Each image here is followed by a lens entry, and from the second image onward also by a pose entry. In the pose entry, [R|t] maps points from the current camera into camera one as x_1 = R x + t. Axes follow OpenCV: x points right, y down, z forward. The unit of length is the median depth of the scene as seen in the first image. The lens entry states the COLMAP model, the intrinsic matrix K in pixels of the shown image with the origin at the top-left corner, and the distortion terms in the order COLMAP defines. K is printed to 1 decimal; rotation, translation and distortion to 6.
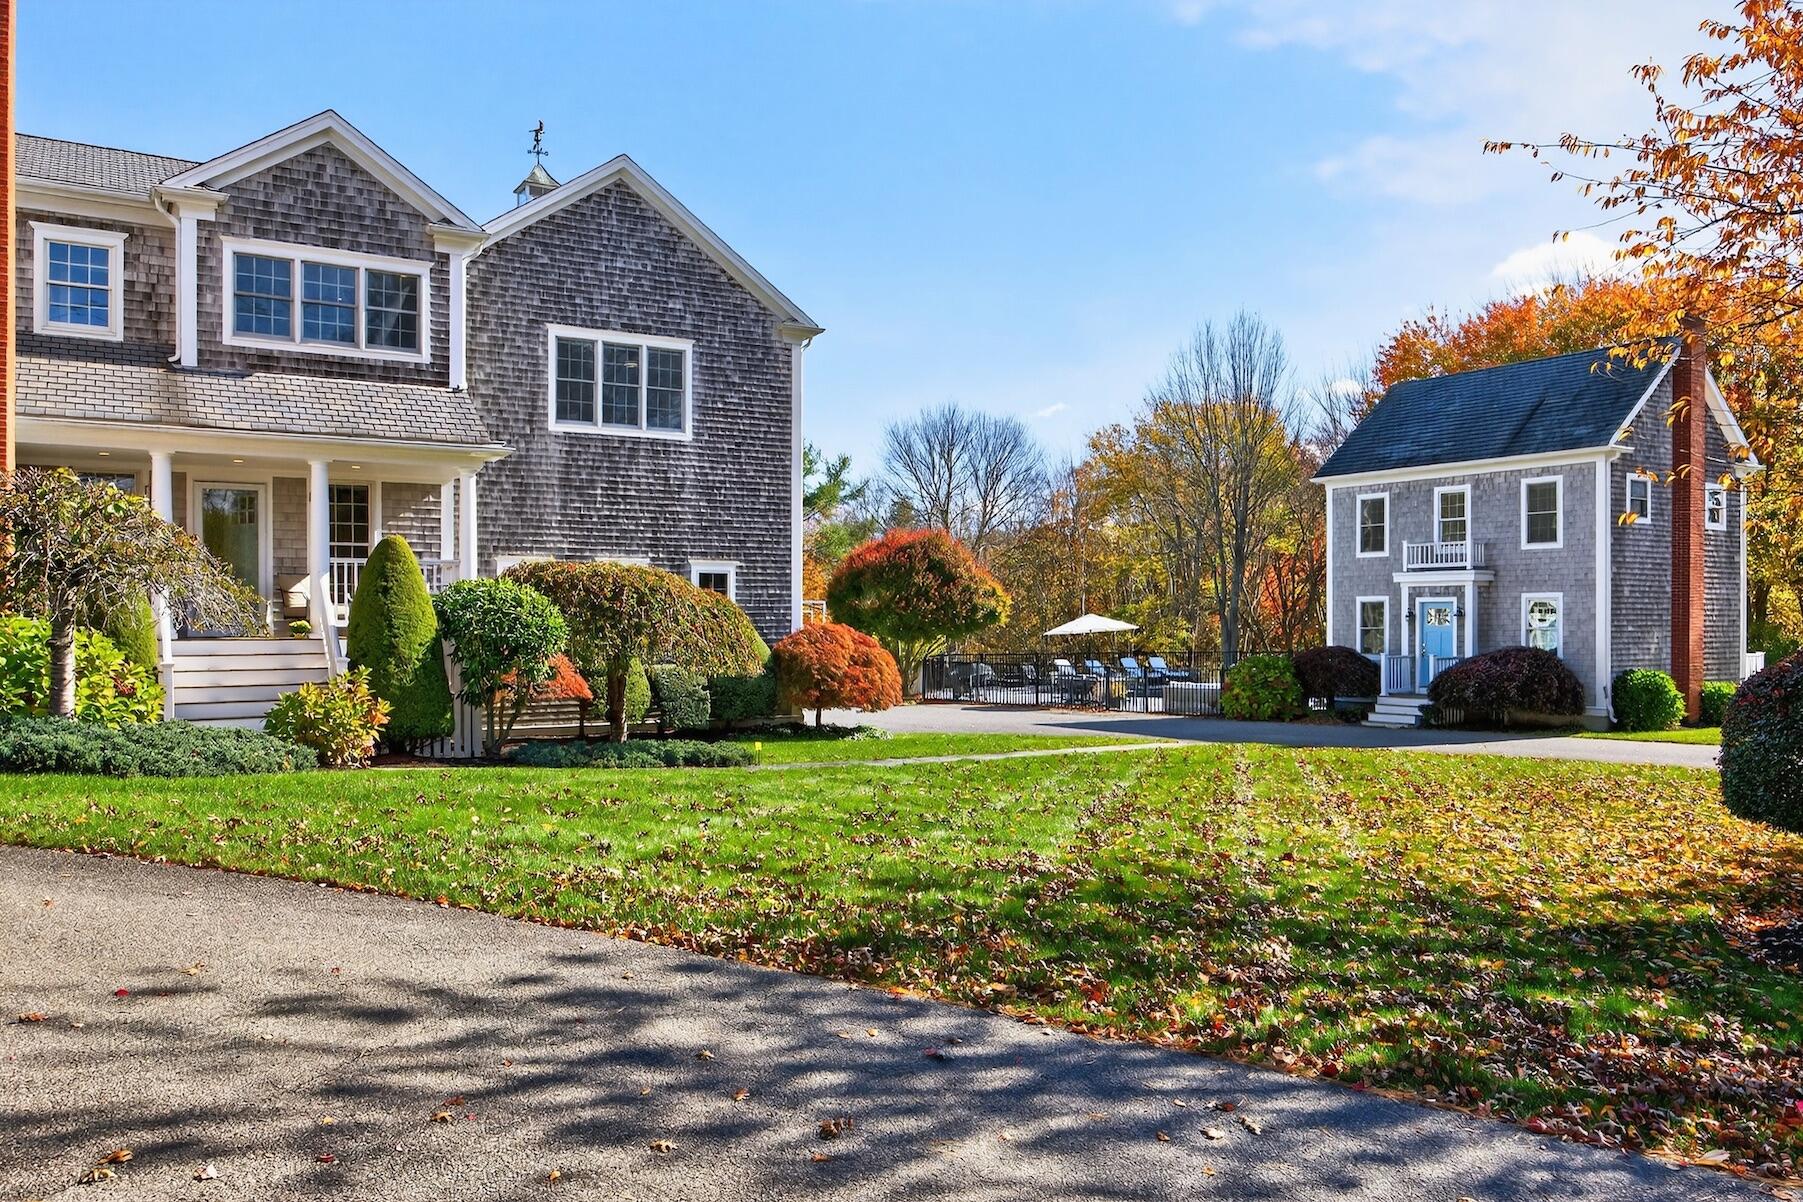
lens RADIAL K [[1319.0, 0, 904.9], [0, 1319.0, 633.5], [0, 0, 1]] dist [0.004485, 0.000760]
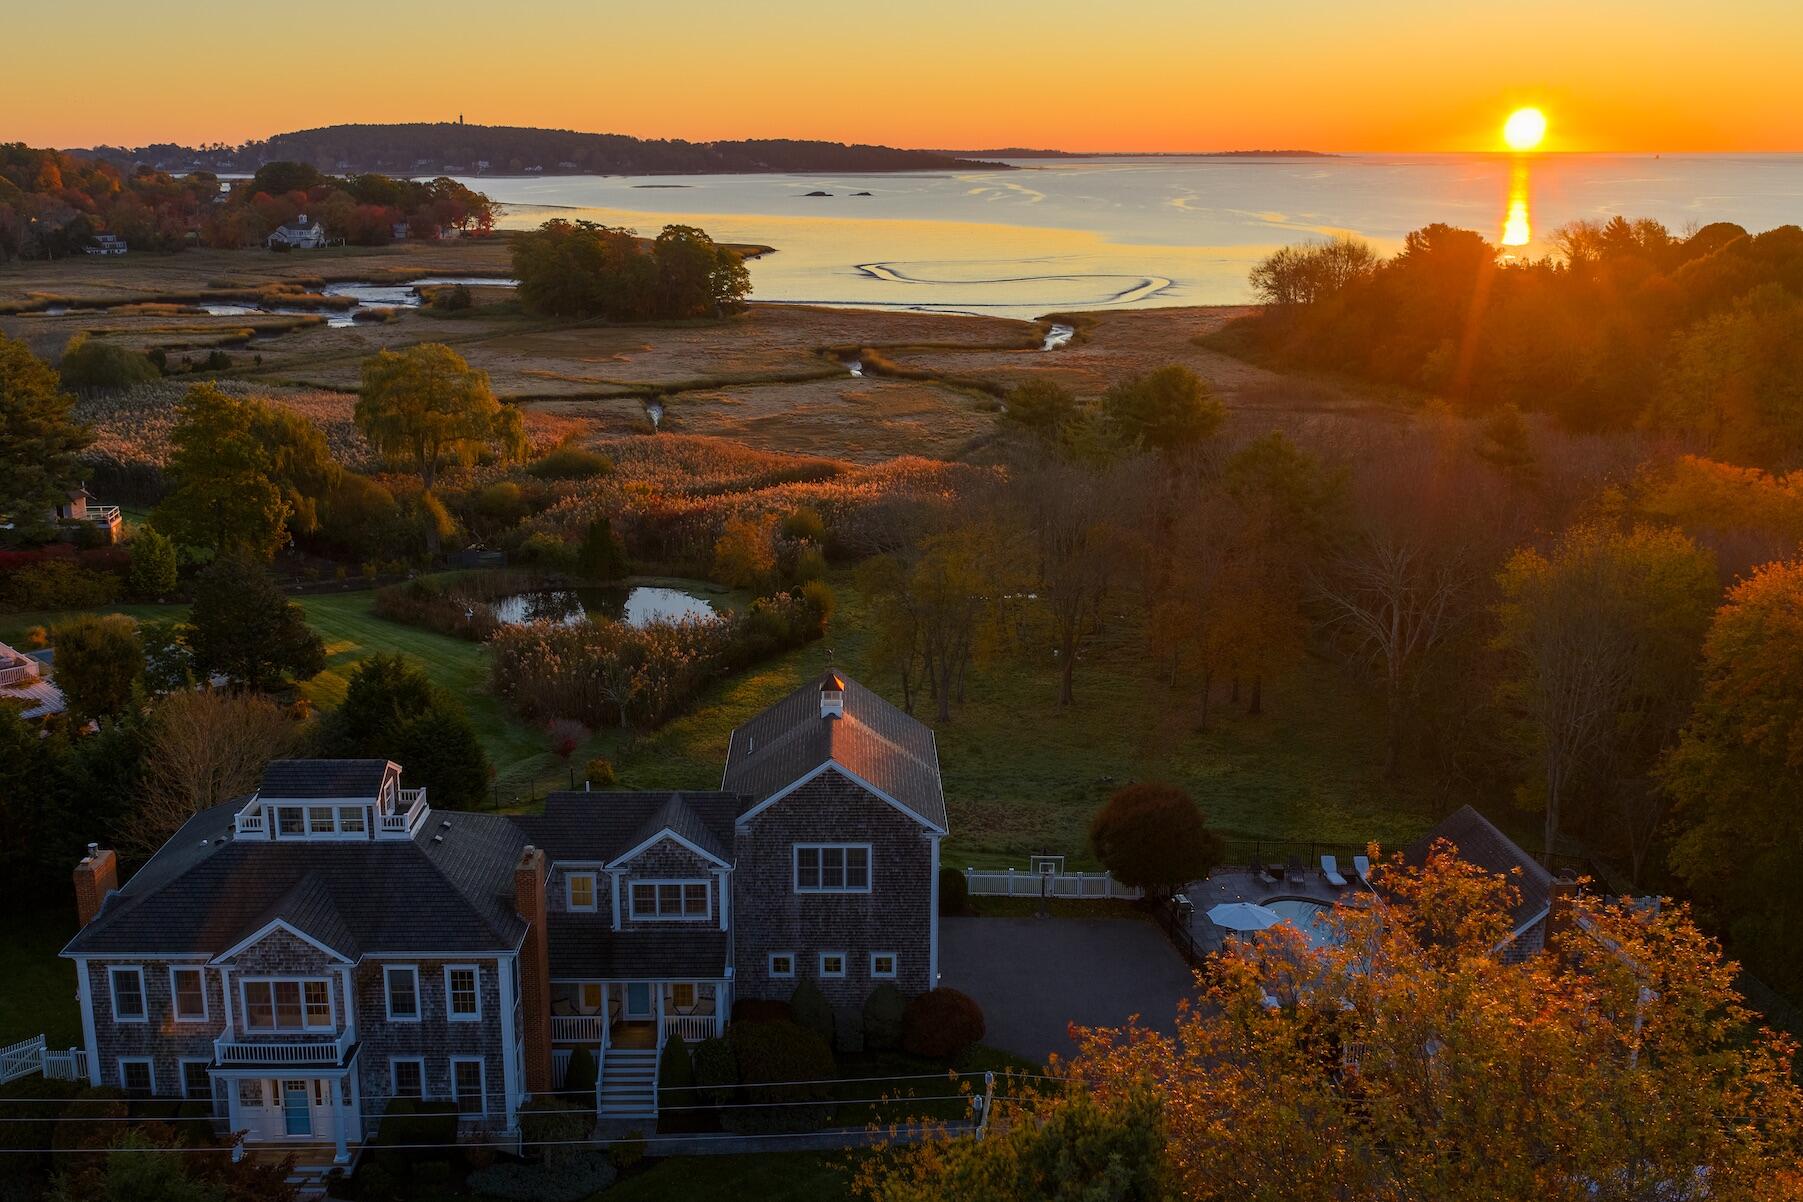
lens RADIAL K [[1710.6, 0, 851.0], [0, 1710.6, 600.3], [0, 0, 1]] dist [0.038009, -0.087813]
pose [[0.854468, 0.130321, -0.502892, 0.996270], [-0.003652, 0.969507, 0.245036, -1.163933], [0.519491, -0.207540, 0.828889, -0.950452]]
